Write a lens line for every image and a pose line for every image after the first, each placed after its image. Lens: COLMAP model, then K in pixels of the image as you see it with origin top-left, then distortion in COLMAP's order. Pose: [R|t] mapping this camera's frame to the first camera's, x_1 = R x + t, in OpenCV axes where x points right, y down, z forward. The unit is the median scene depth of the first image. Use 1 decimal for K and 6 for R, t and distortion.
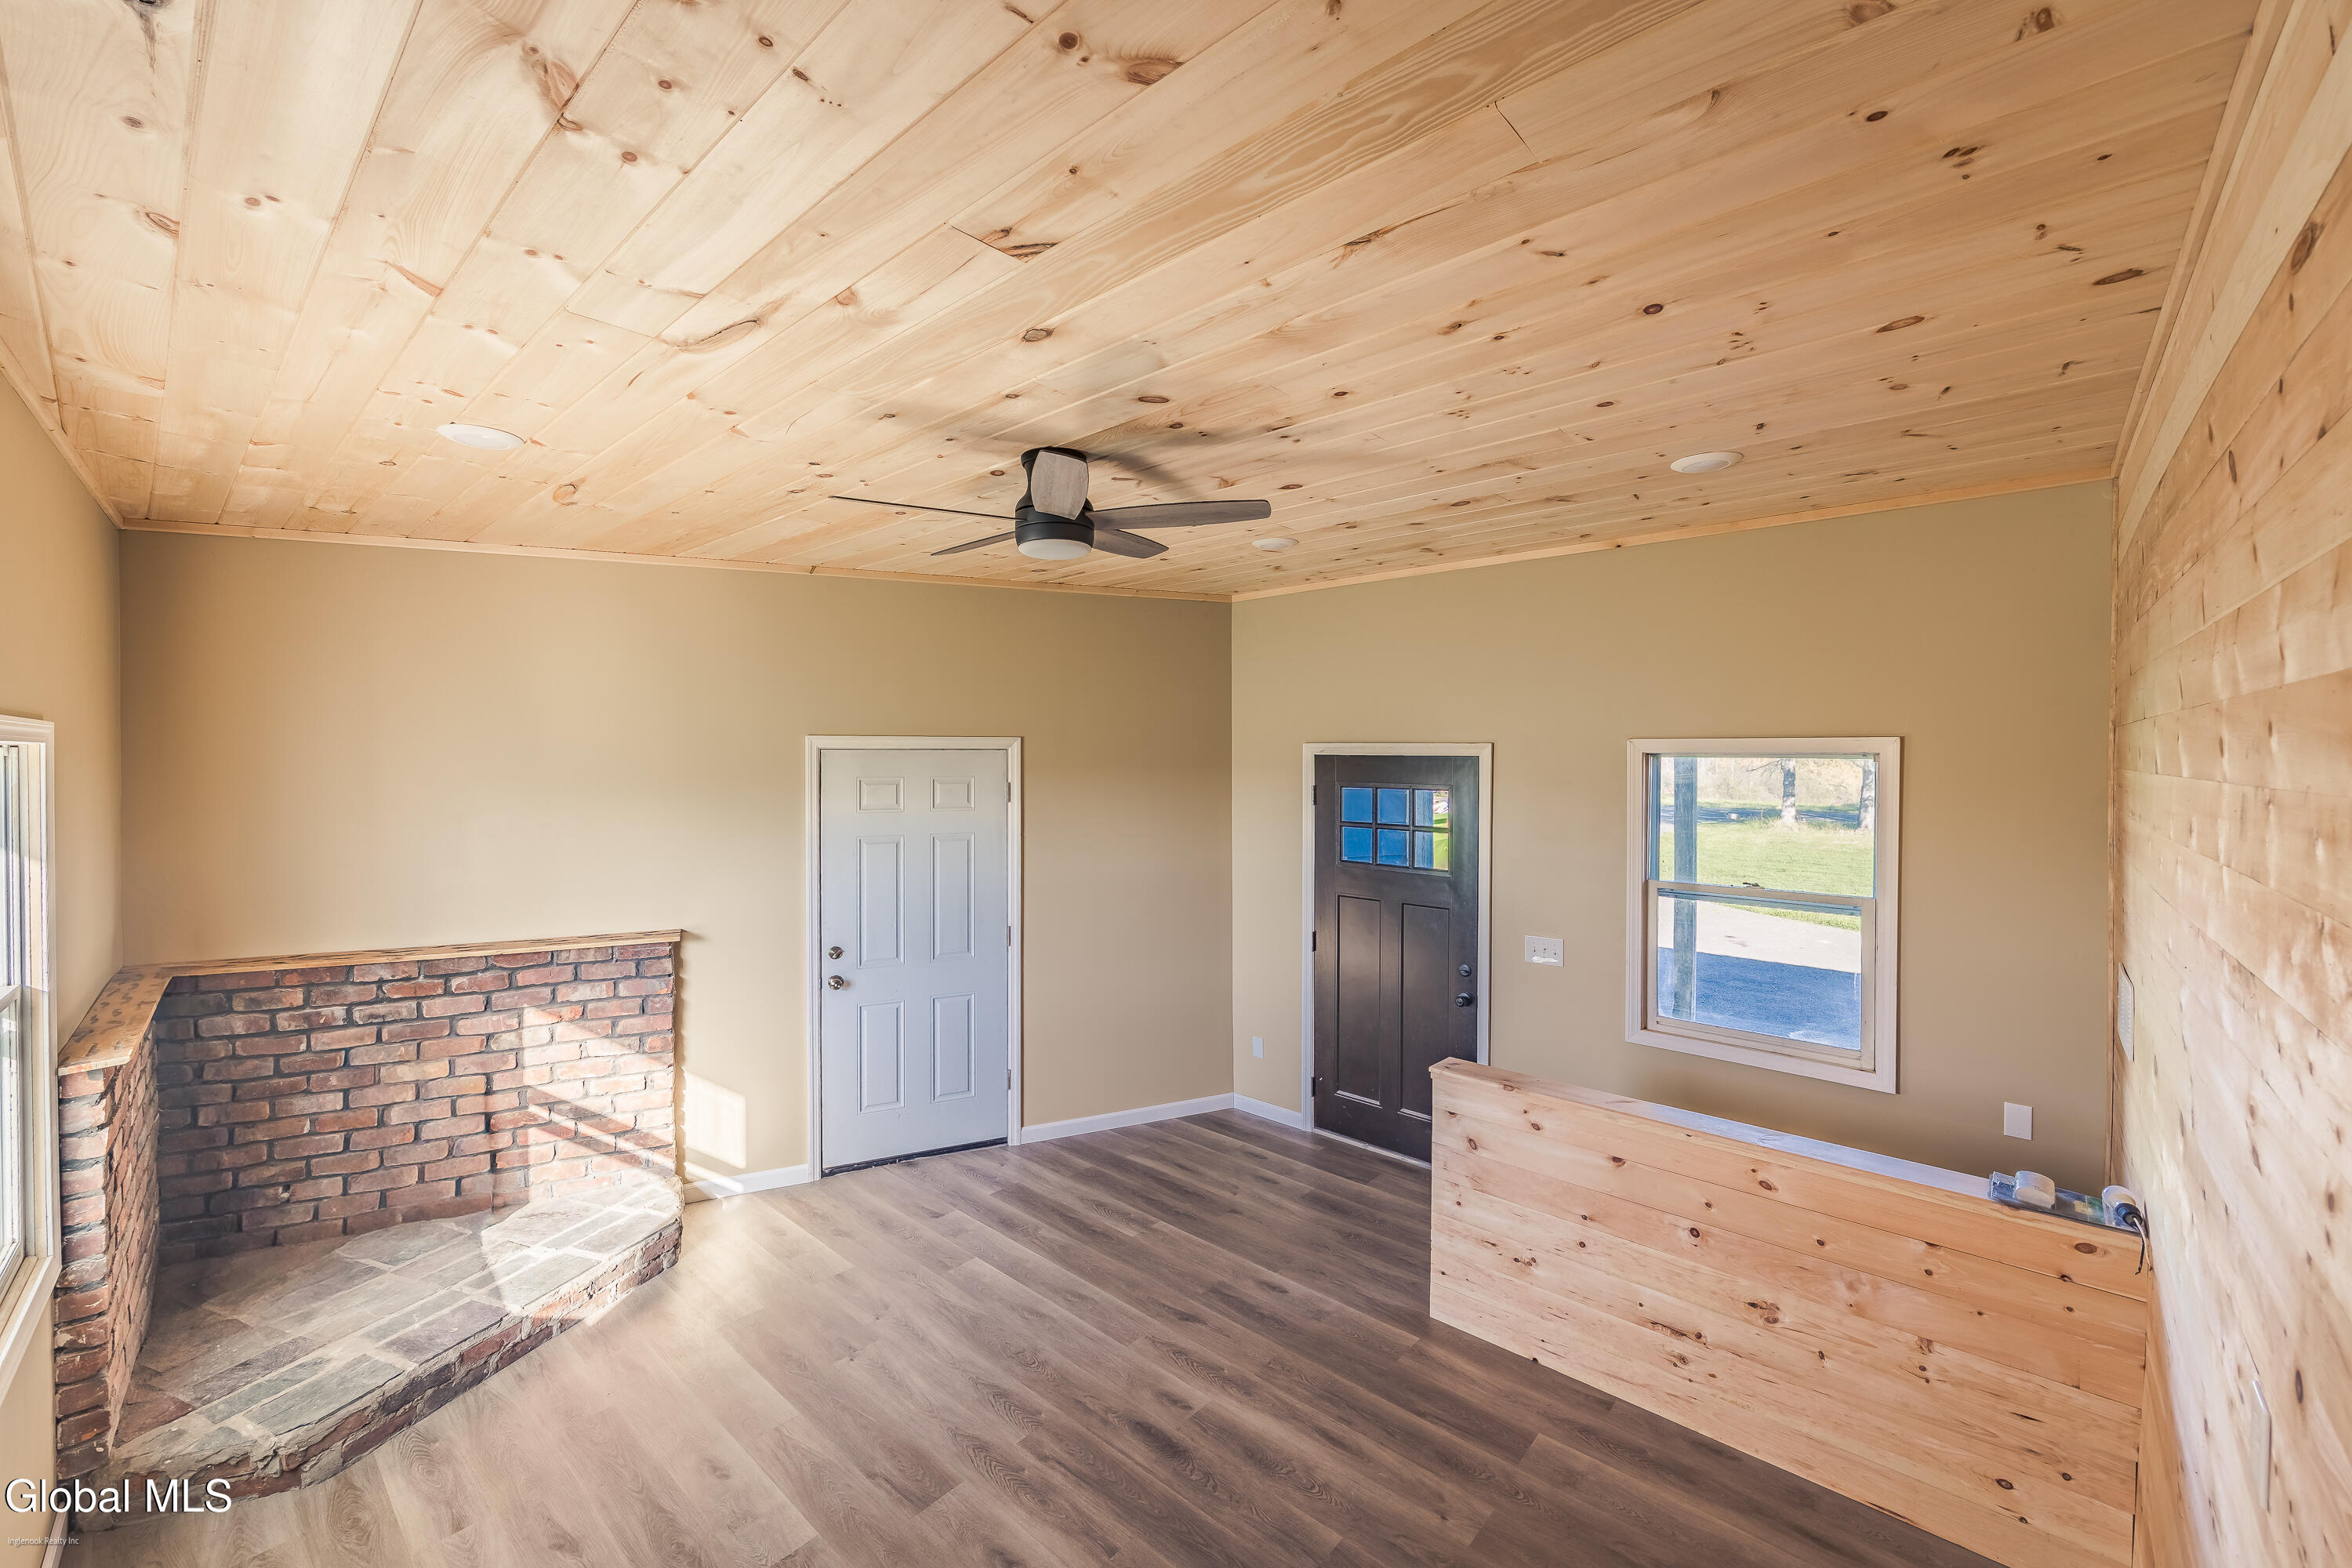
lens RADIAL K [[938.2, 0, 1166.5], [0, 938.2, 759.6], [0, 0, 1]] dist [-0.000056, -0.000078]
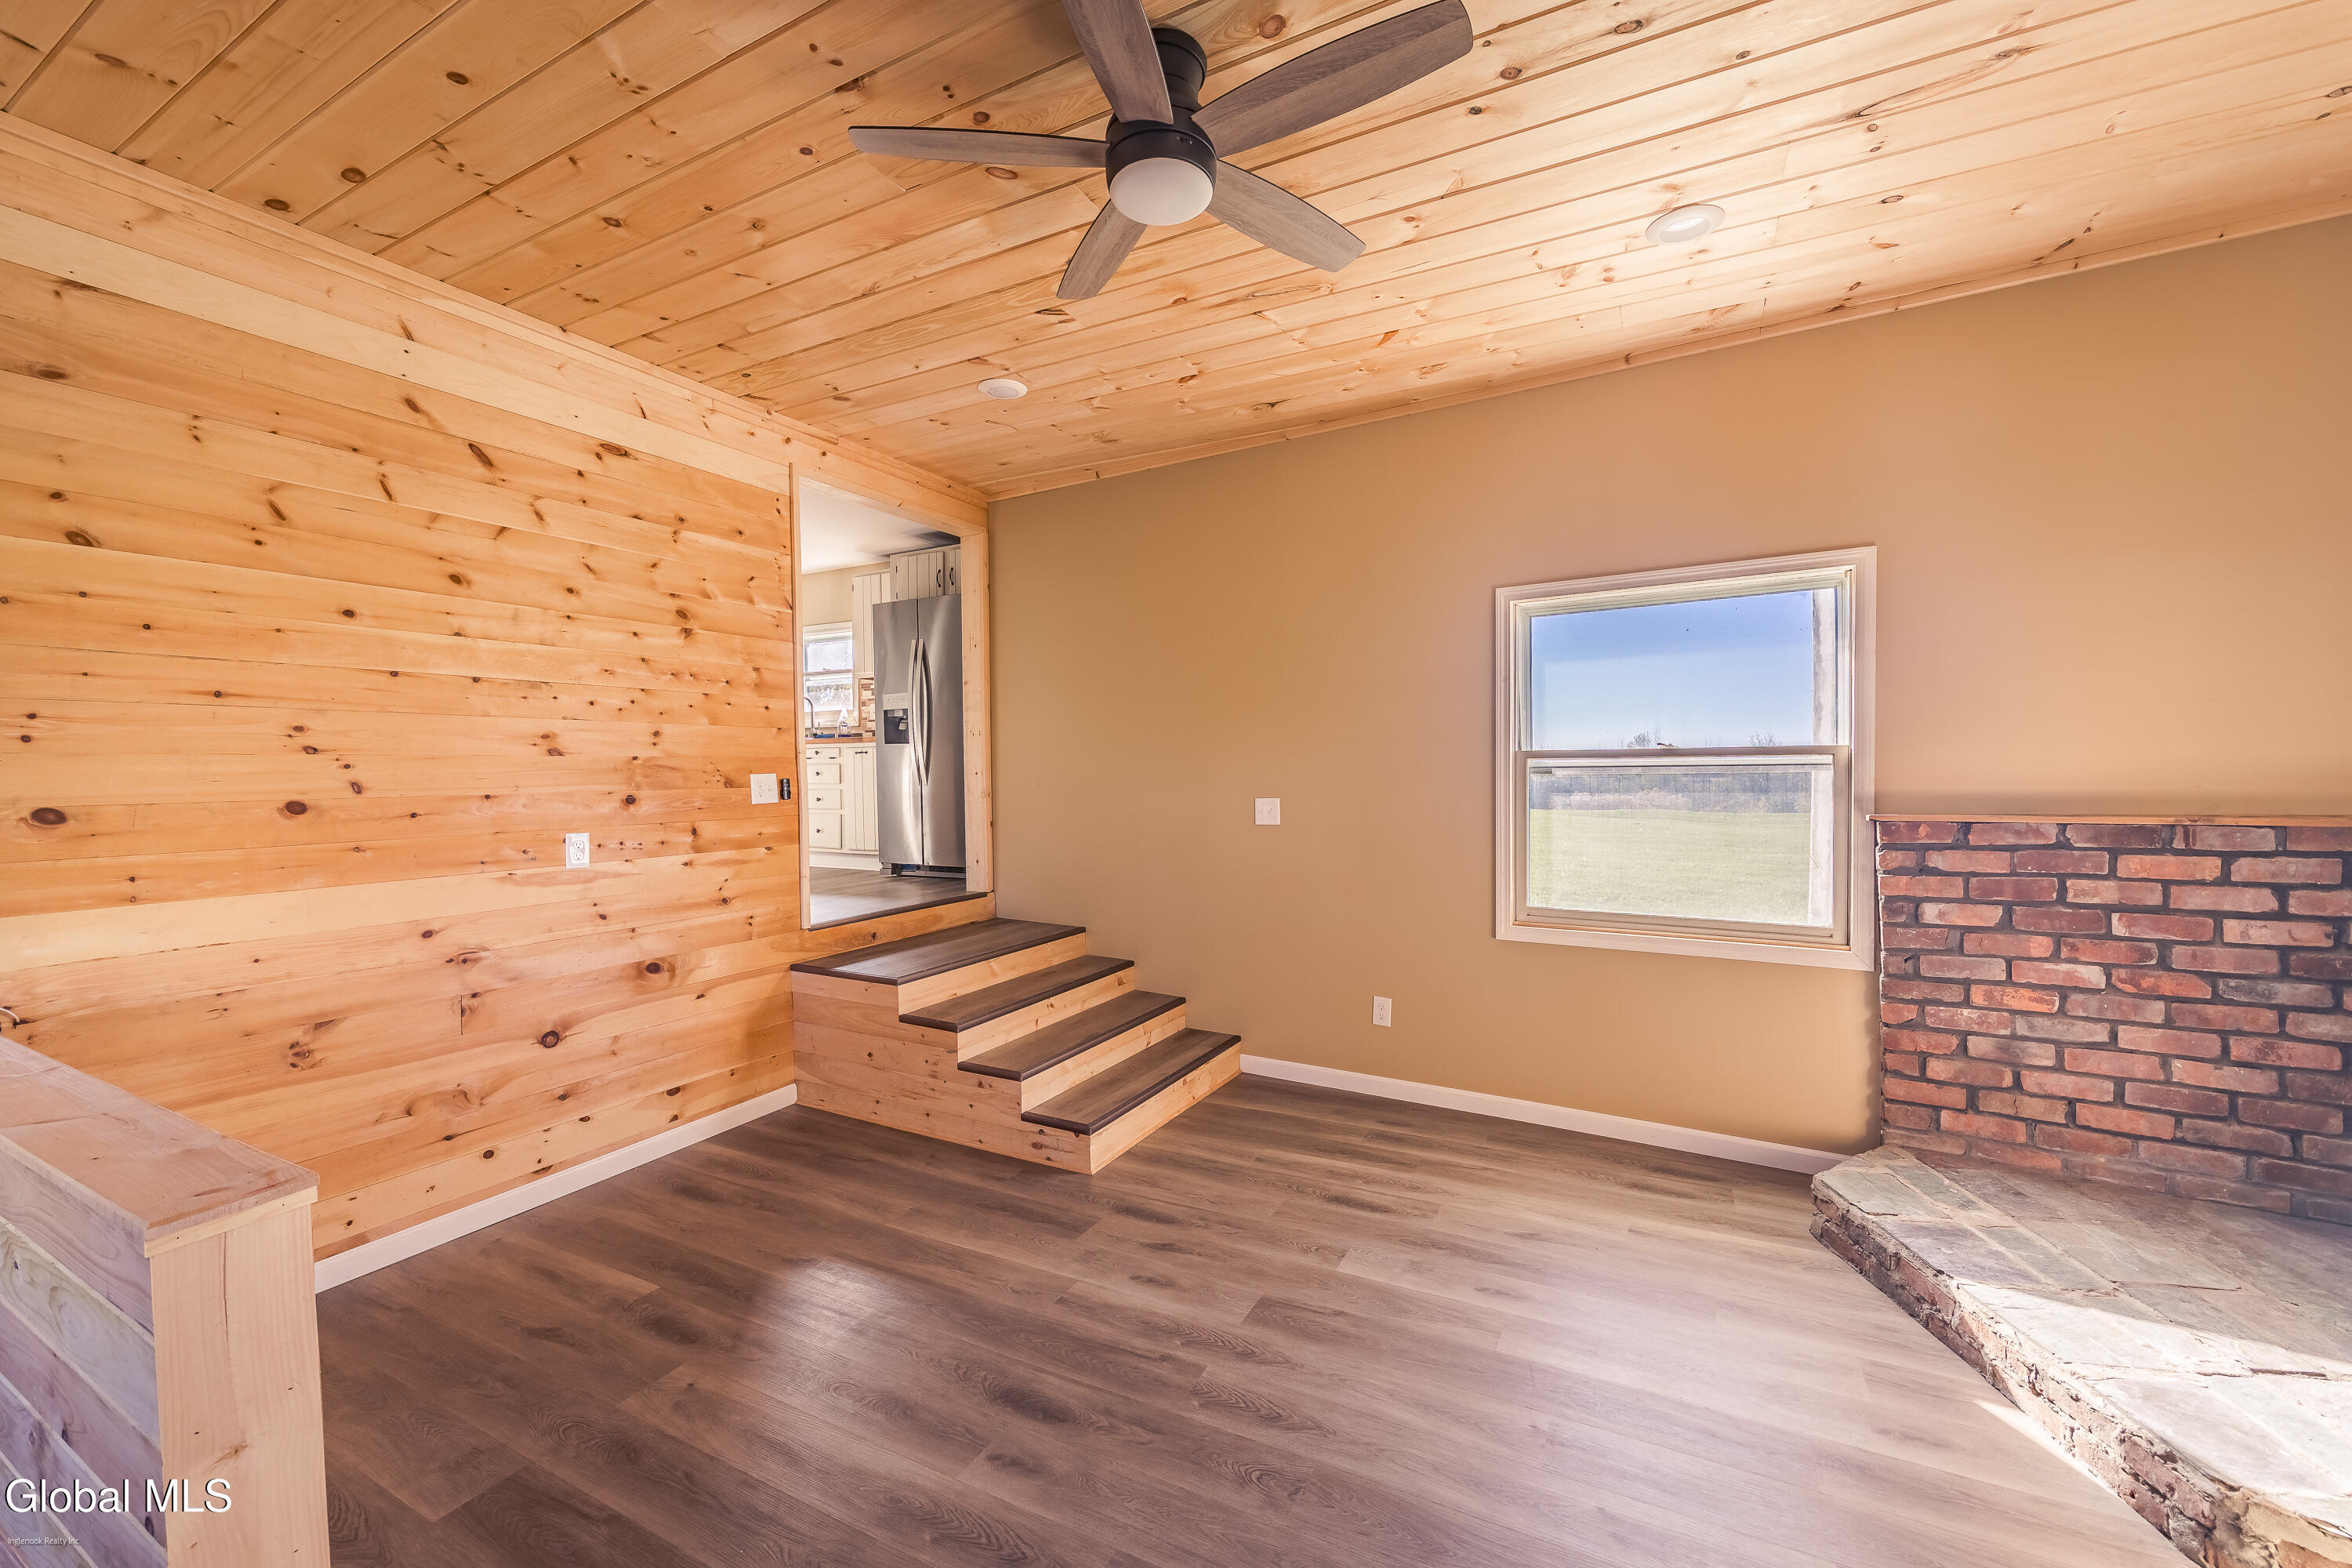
lens RADIAL K [[940.0, 0, 1170.8], [0, 940.0, 785.1], [0, 0, 1]] dist [0.001576, 0.000339]
pose [[-0.970785, 0.018816, -0.239213, 0.052317], [0.013402, 0.999616, 0.024236, 0.202673], [0.239578, 0.020322, -0.970665, 1.692950]]
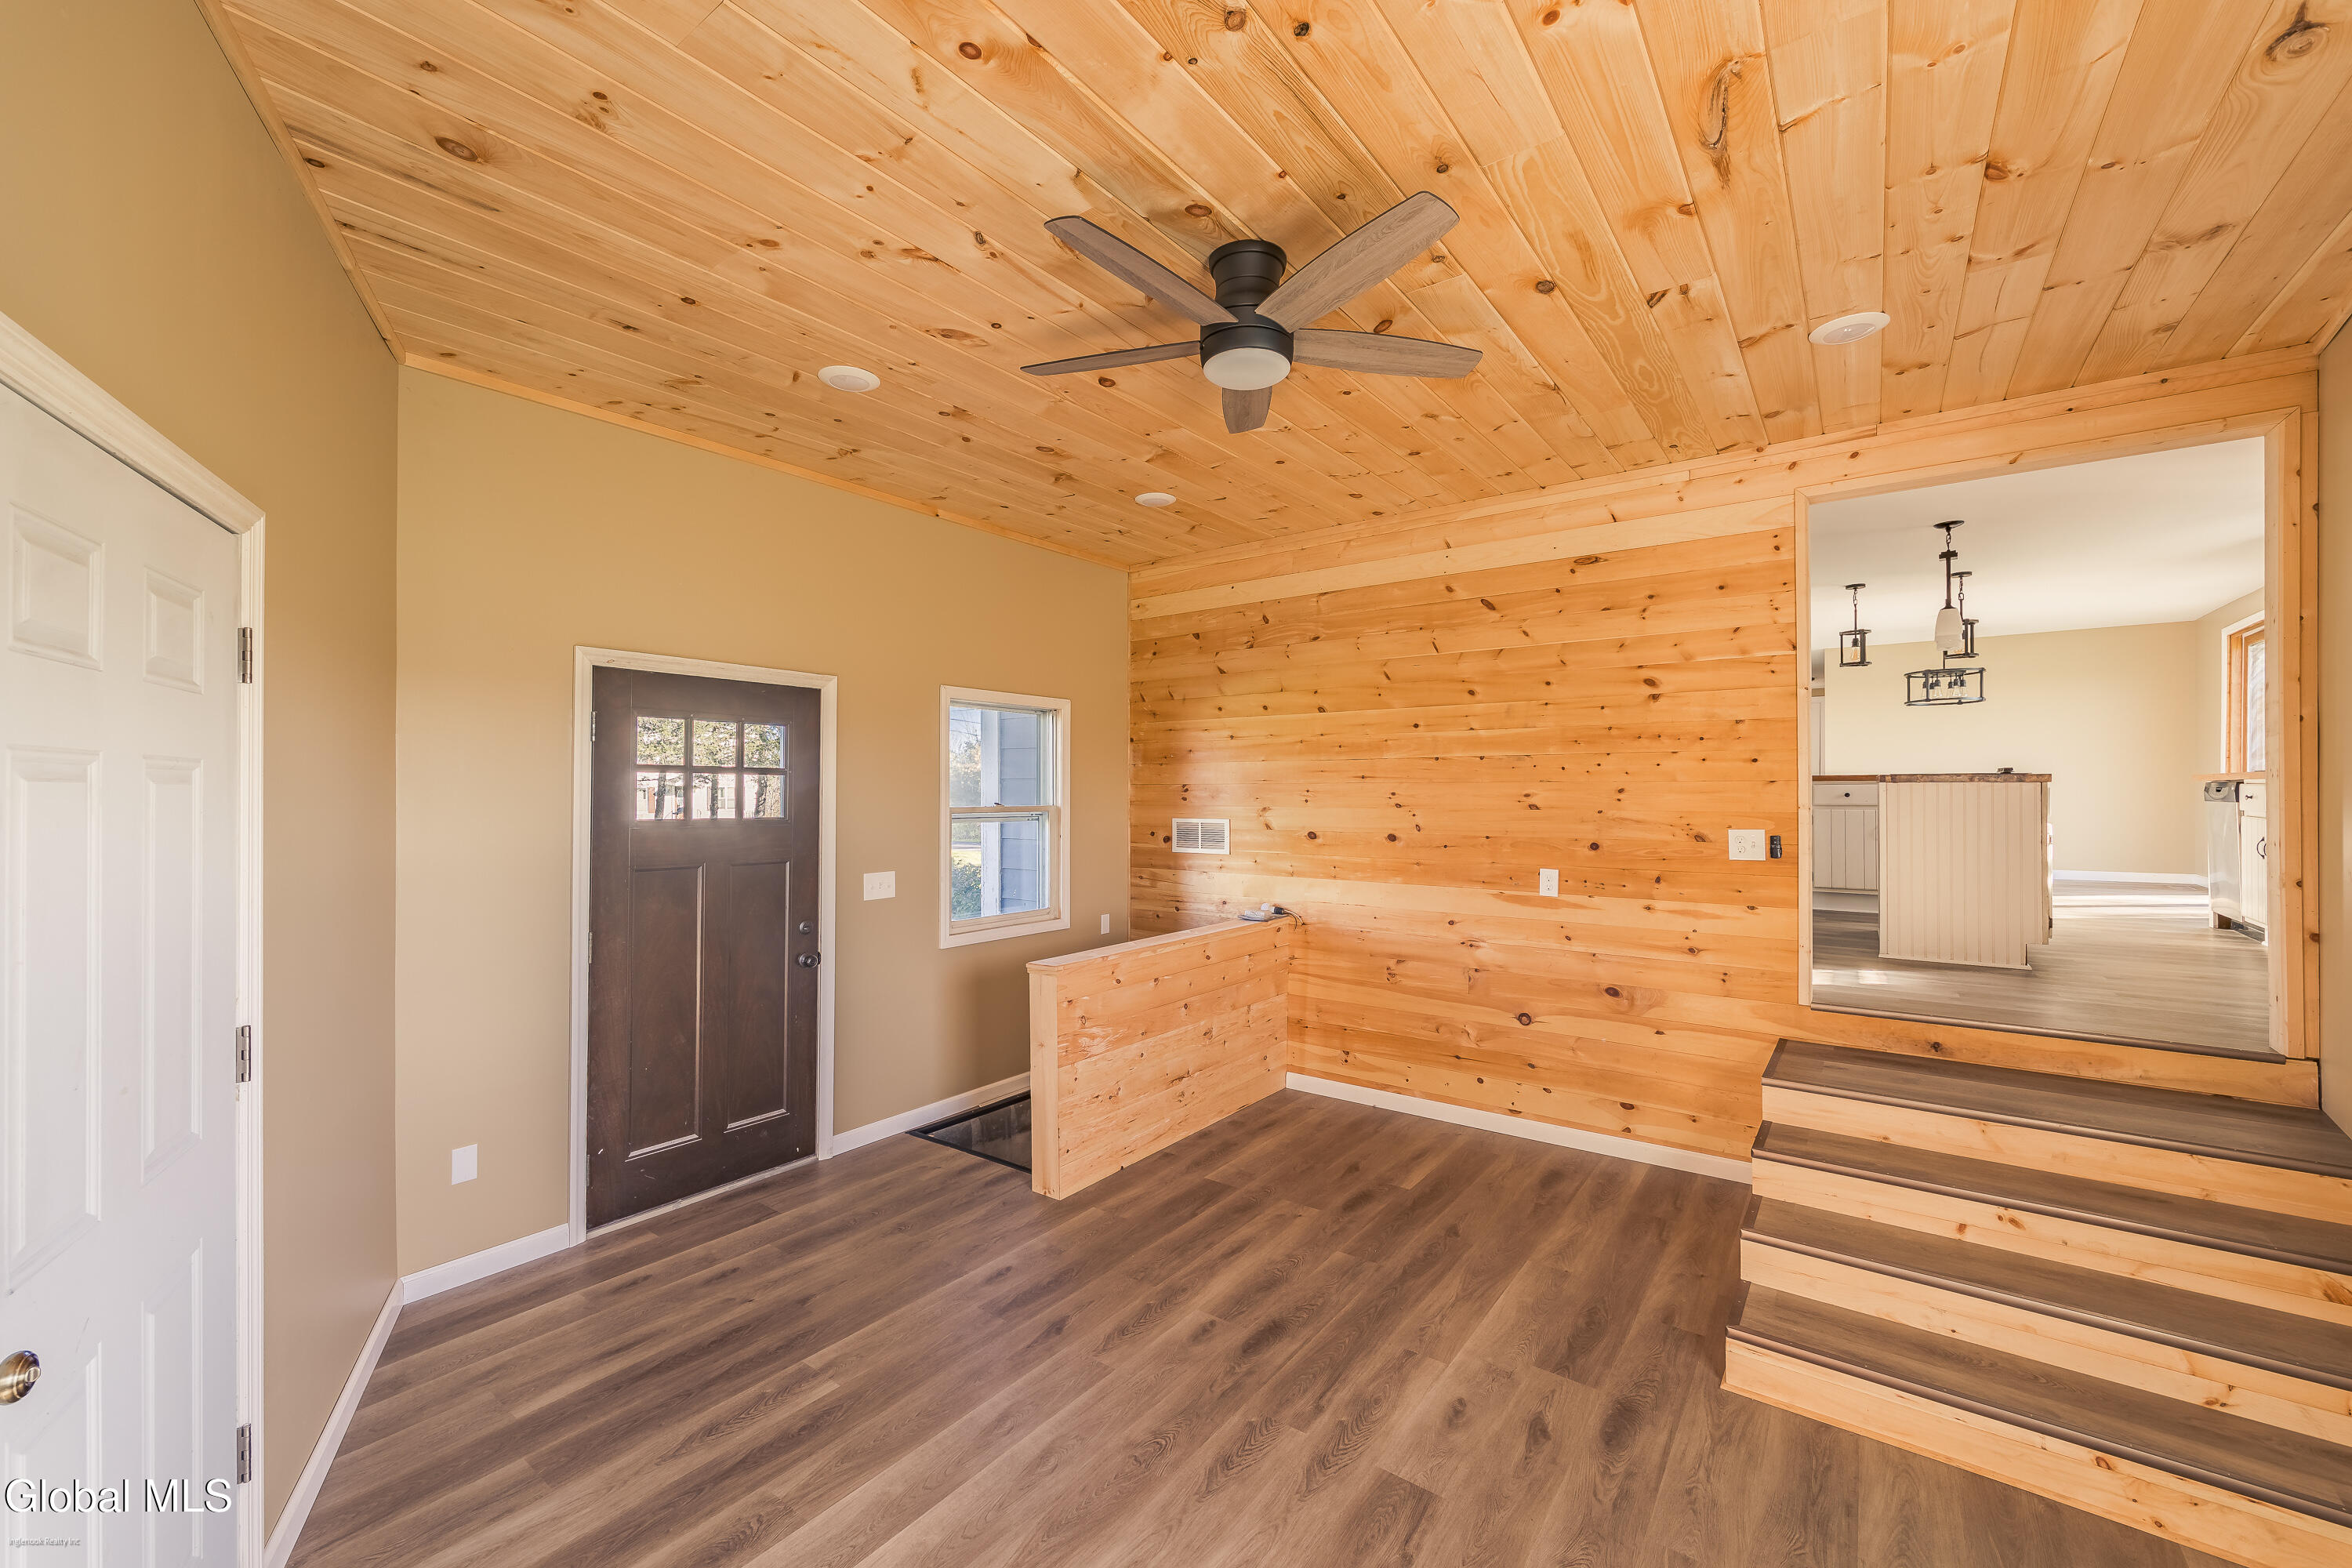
lens RADIAL K [[940.0, 0, 1170.8], [0, 940.0, 785.1], [0, 0, 1]] dist [0.001576, 0.000339]
pose [[-0.091508, 0.007967, 0.995772, -0.944436], [0.007617, 0.999944, -0.007300, 0.152688], [-0.995775, 0.006916, -0.091564, 1.142693]]
